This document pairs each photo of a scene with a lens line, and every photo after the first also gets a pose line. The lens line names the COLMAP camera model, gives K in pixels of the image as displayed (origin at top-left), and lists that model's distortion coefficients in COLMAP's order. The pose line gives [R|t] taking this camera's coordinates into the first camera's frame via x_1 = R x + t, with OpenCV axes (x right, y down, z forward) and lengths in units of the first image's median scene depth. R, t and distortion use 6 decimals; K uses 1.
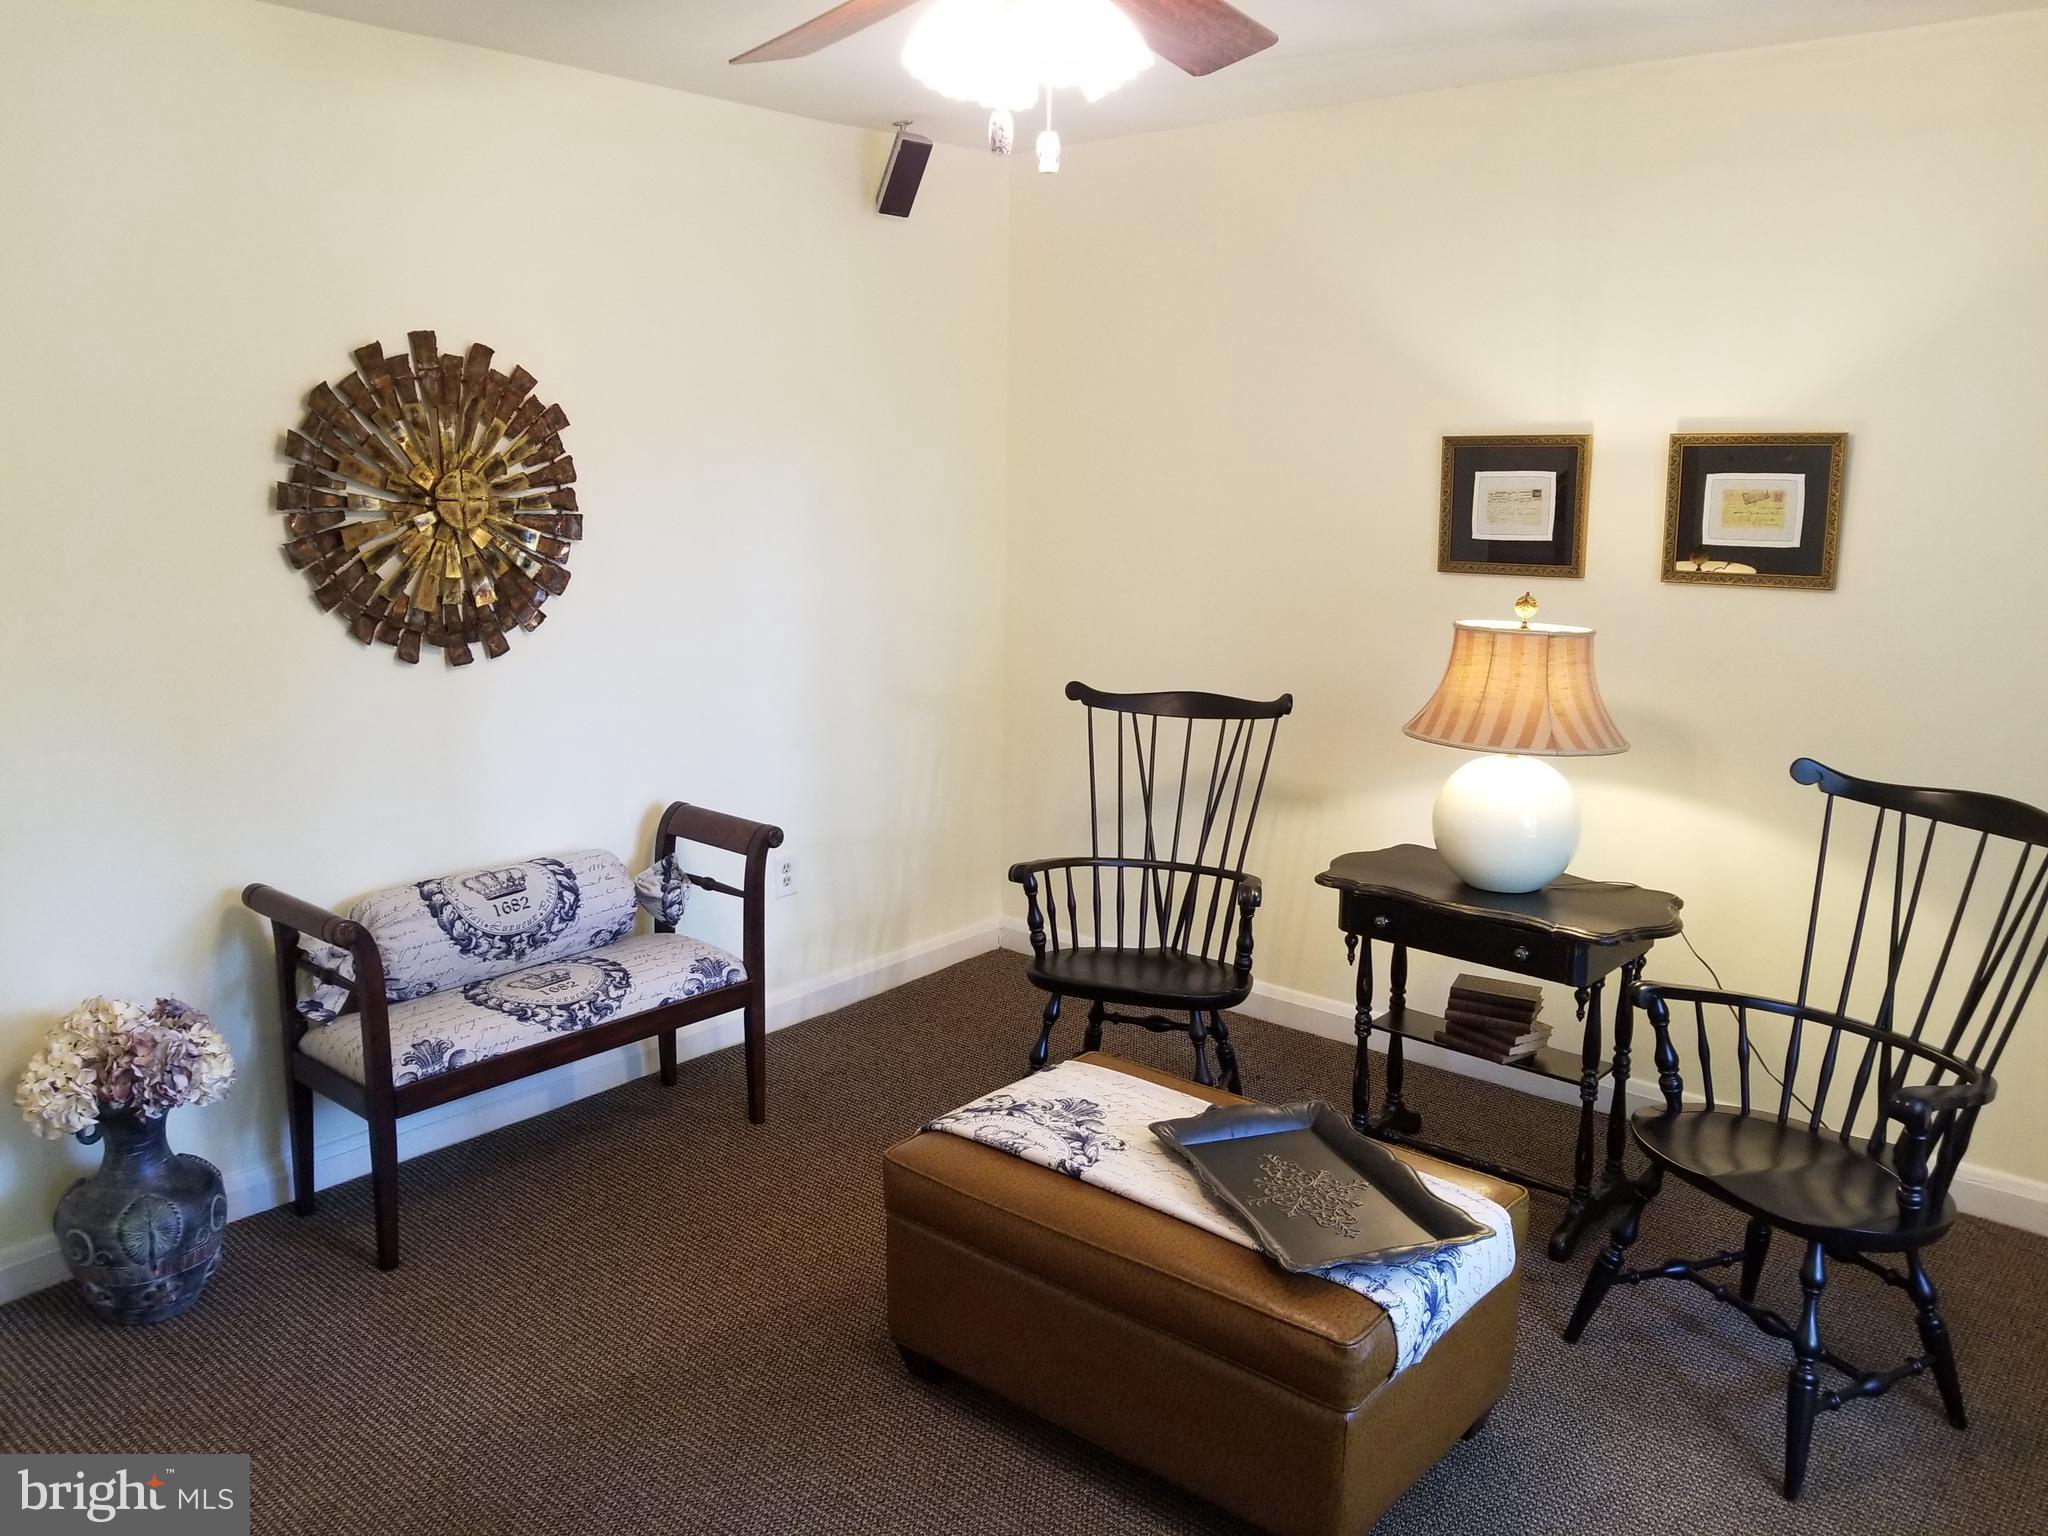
lens RADIAL K [[1567.7, 0, 1007.3], [0, 1567.7, 753.8], [0, 0, 1]] dist [0.082713, -0.153947]
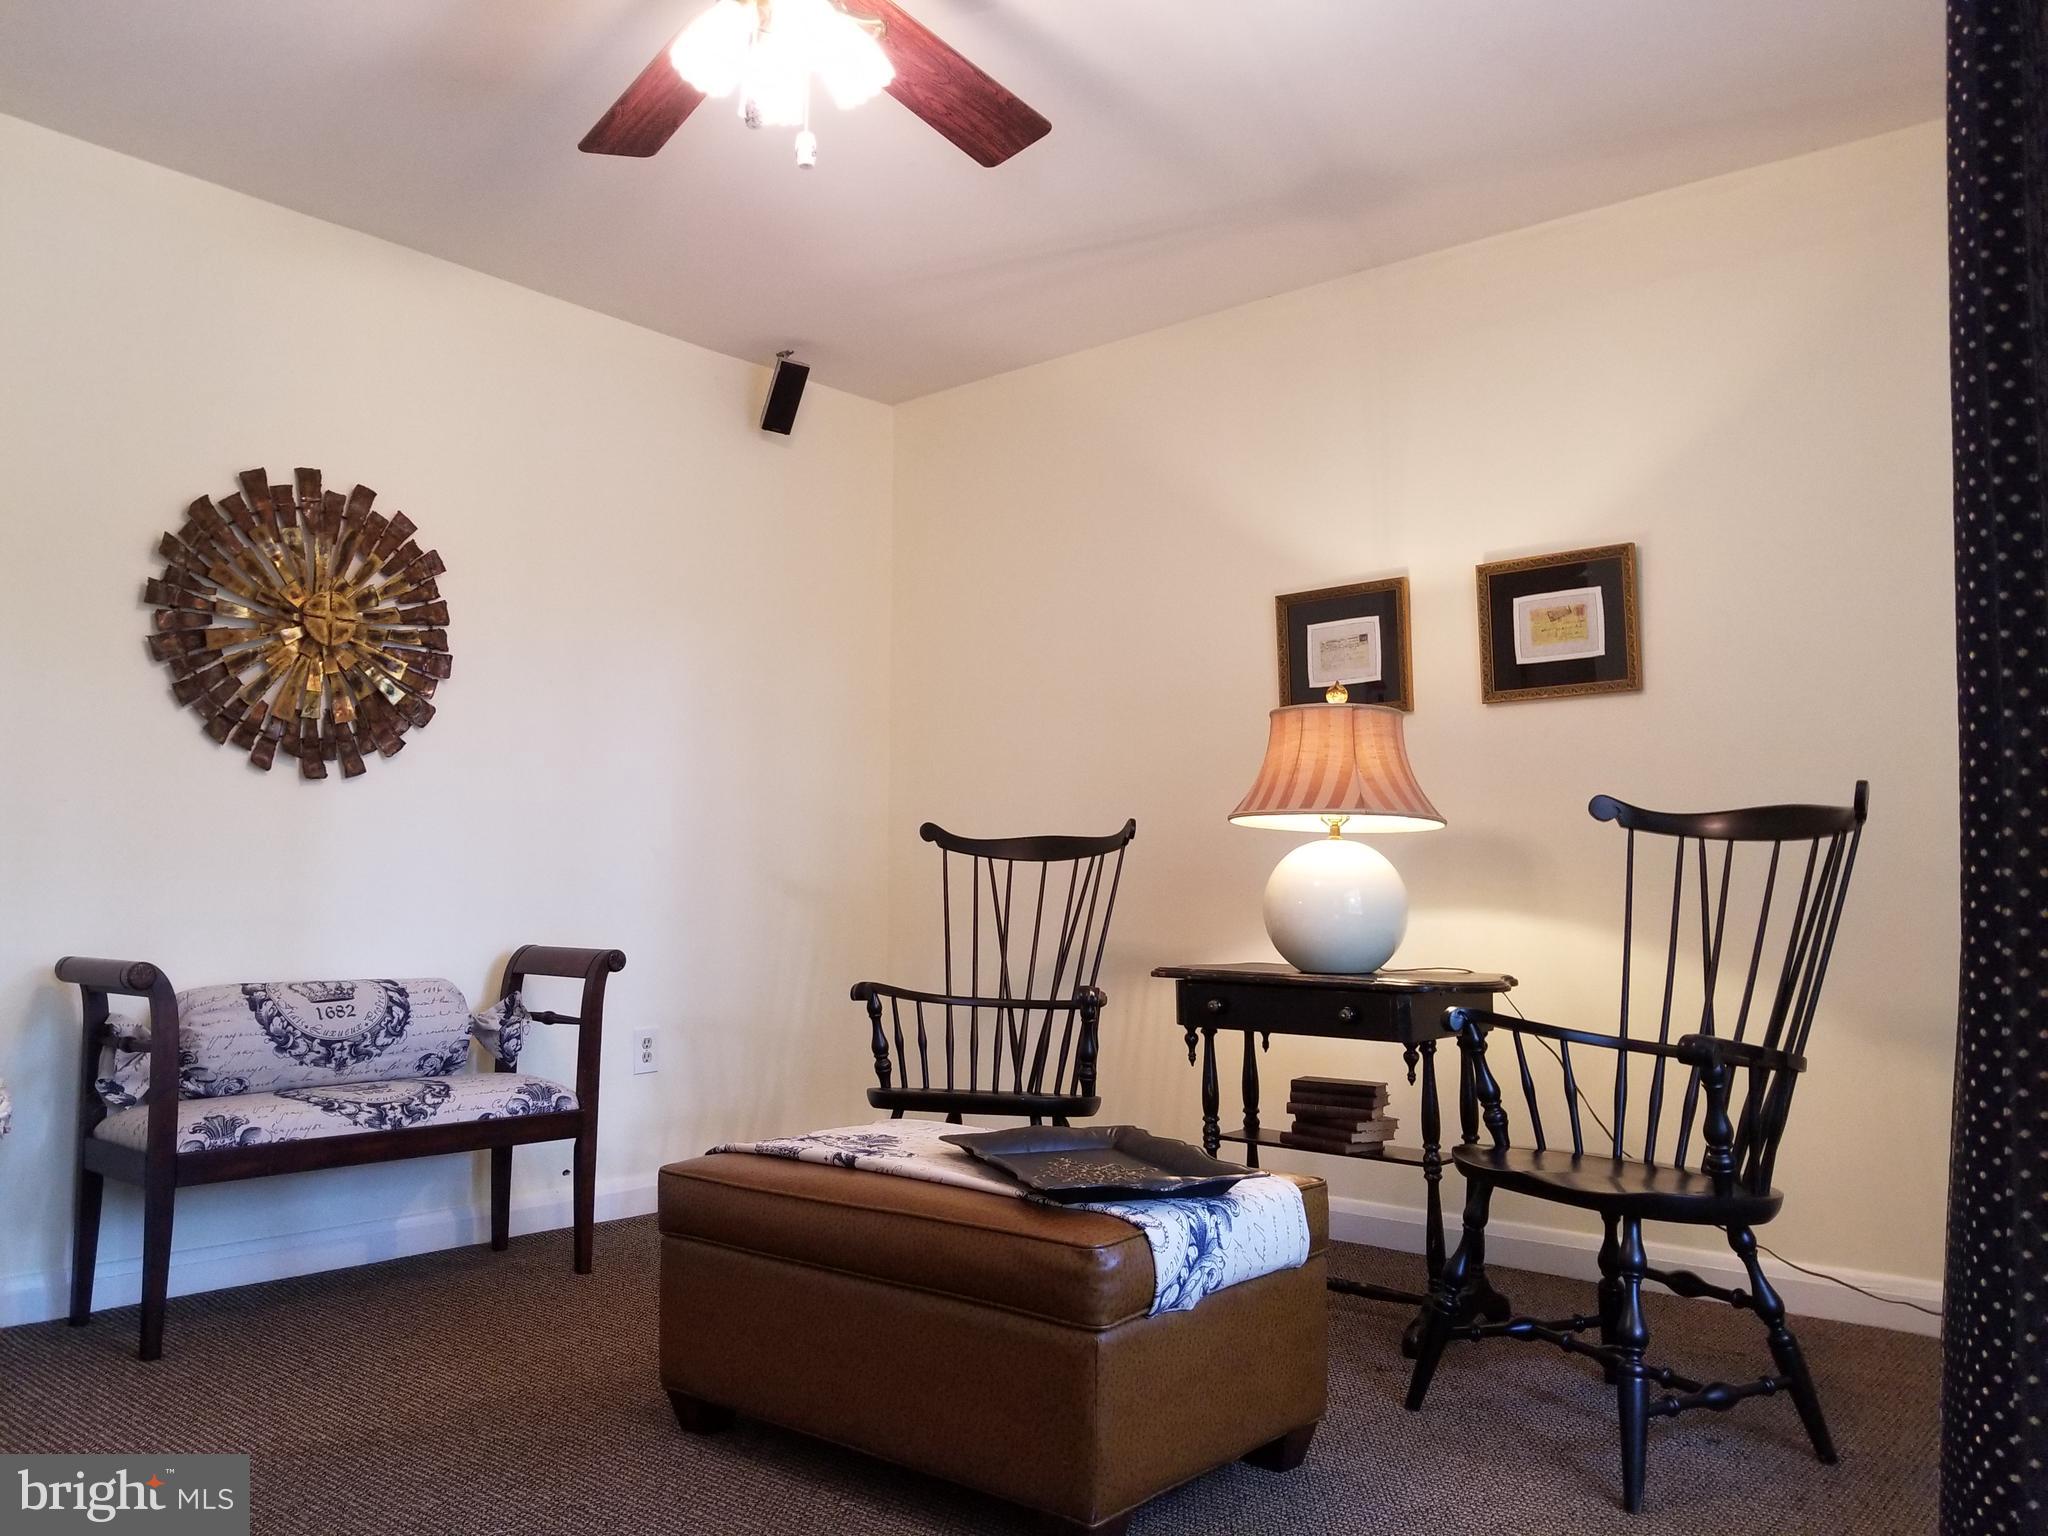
lens RADIAL K [[1564.4, 0, 984.9], [0, 1564.4, 760.4], [0, 0, 1]] dist [0.114879, -0.259532]
pose [[0.999944, -0.006132, -0.008635, 0.101051], [0.003541, 0.961958, -0.273174, 0.220547], [0.009981, 0.273128, 0.961926, 0.013588]]
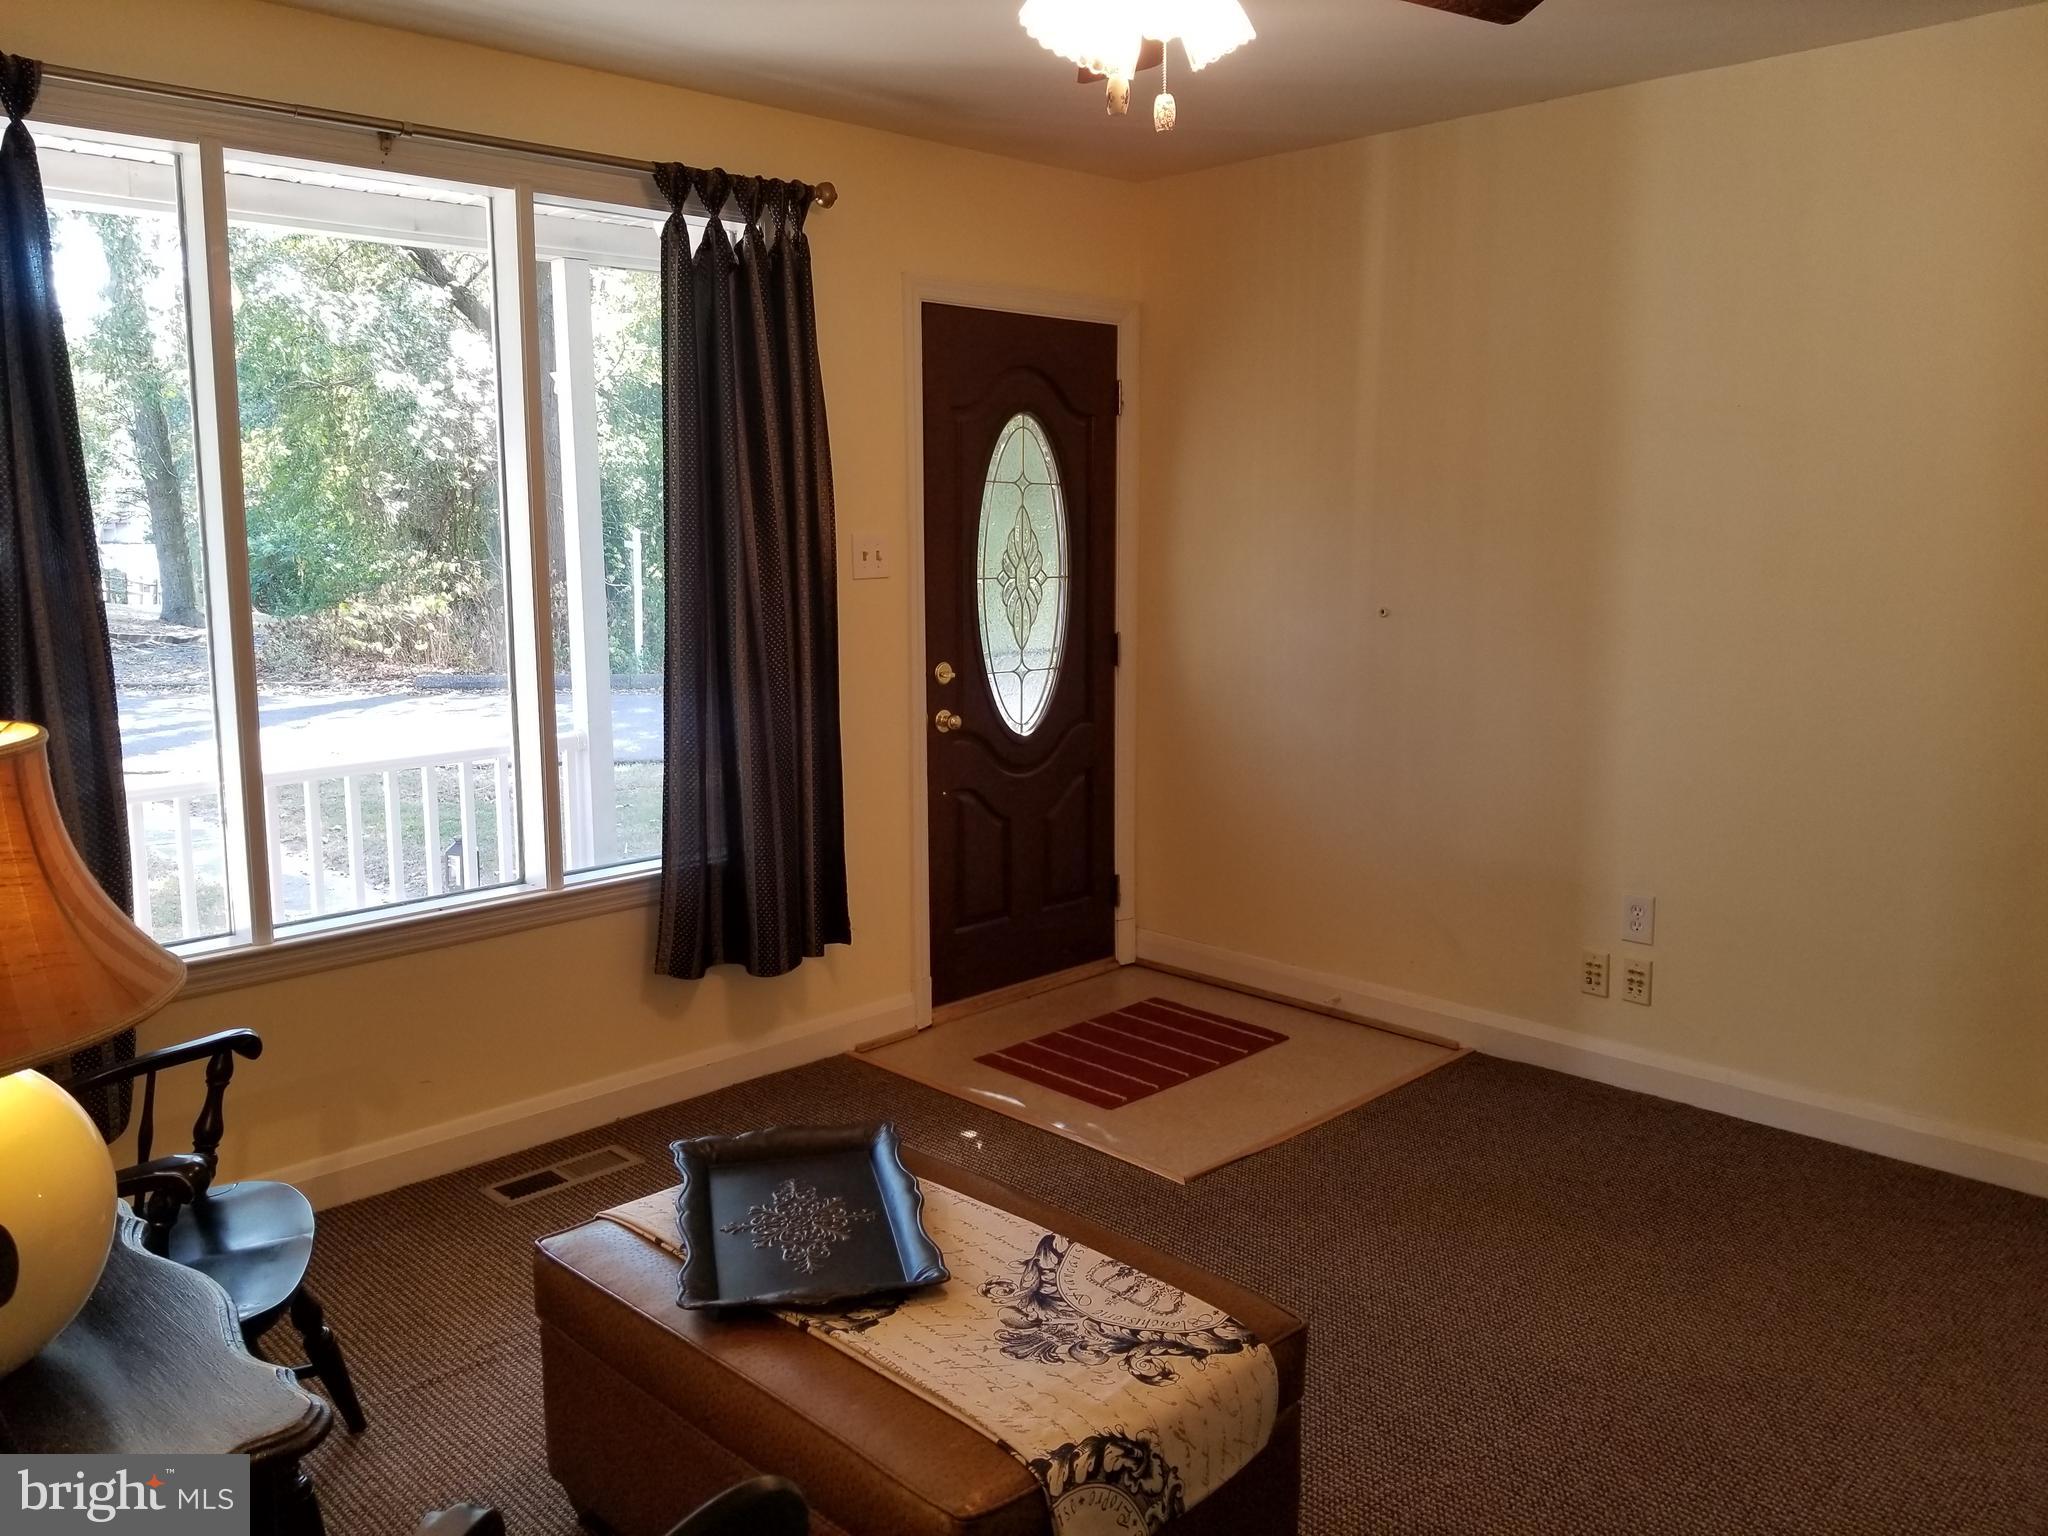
lens RADIAL K [[1567.7, 0, 1007.3], [0, 1567.7, 753.8], [0, 0, 1]] dist [0.082713, -0.153947]
pose [[-0.996093, -0.020508, 0.085896, 0.002372], [0.009766, 0.941115, 0.337947, -0.200741], [-0.087768, 0.337465, -0.937237, 1.288931]]
